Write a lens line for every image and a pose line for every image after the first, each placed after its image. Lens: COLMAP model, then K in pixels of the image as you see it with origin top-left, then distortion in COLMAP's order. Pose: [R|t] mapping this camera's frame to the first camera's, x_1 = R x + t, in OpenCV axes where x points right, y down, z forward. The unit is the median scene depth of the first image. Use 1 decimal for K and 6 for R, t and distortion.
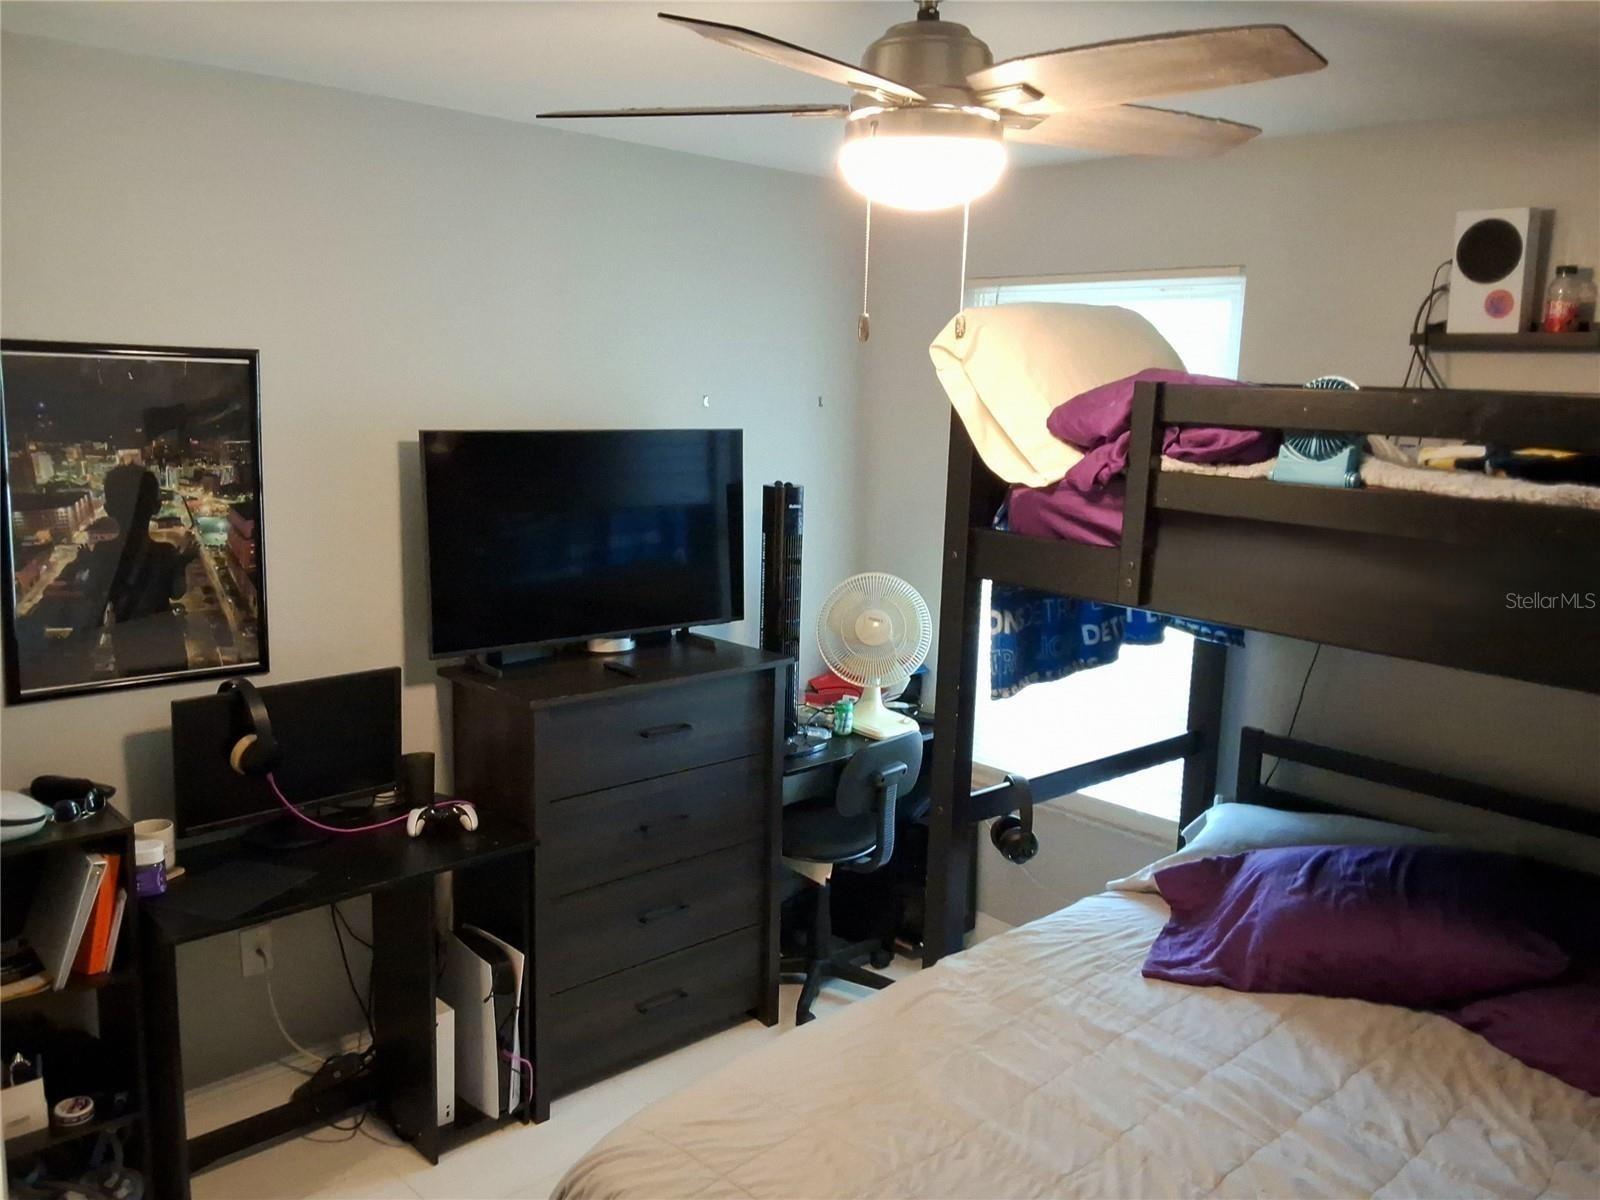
lens RADIAL K [[1292.9, 0, 800.0], [0, 1292.9, 600.0], [0, 0, 1]] dist [0.001059, 0.000160]
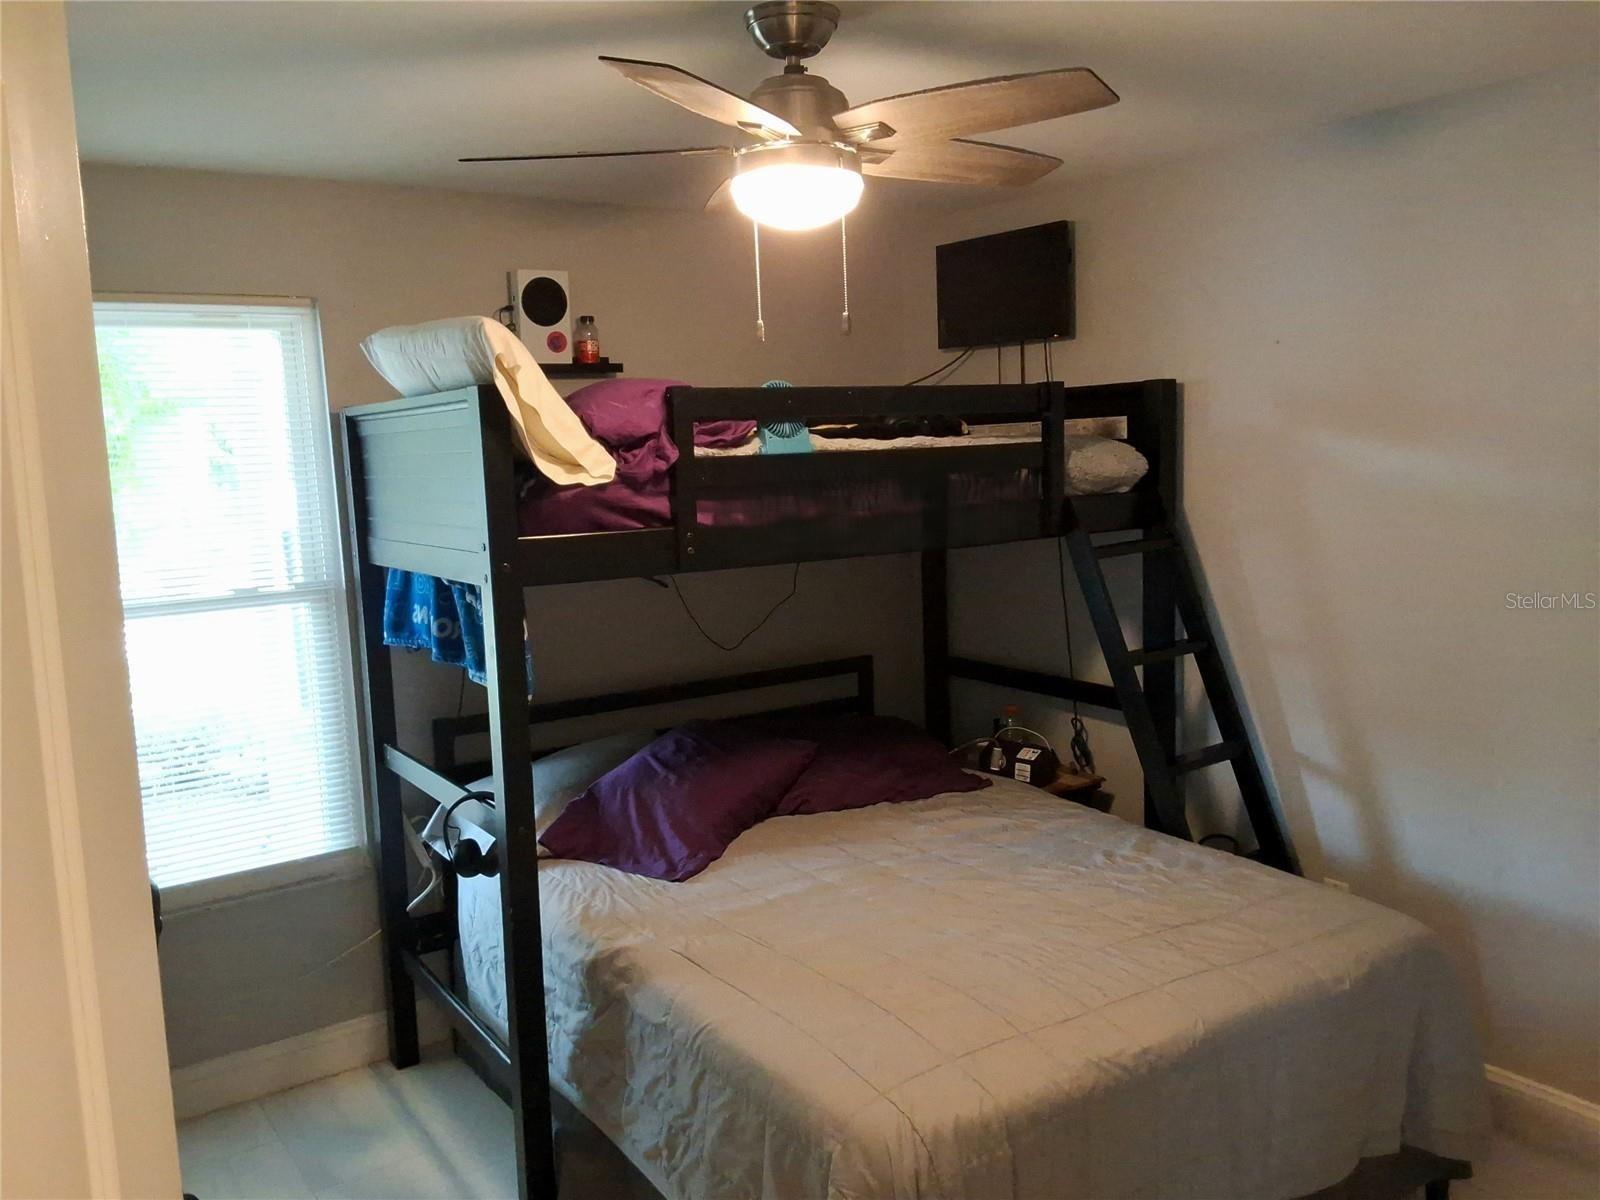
lens RADIAL K [[1248.0, 0, 799.8], [0, 1248.0, 600.8], [0, 0, 1]] dist [0.105541, 0.000257]
pose [[0.145528, -0.154640, 0.977194, -0.867831], [0.212481, 0.969546, 0.121786, -0.086207], [-0.966268, 0.189912, 0.173954, 0.679588]]
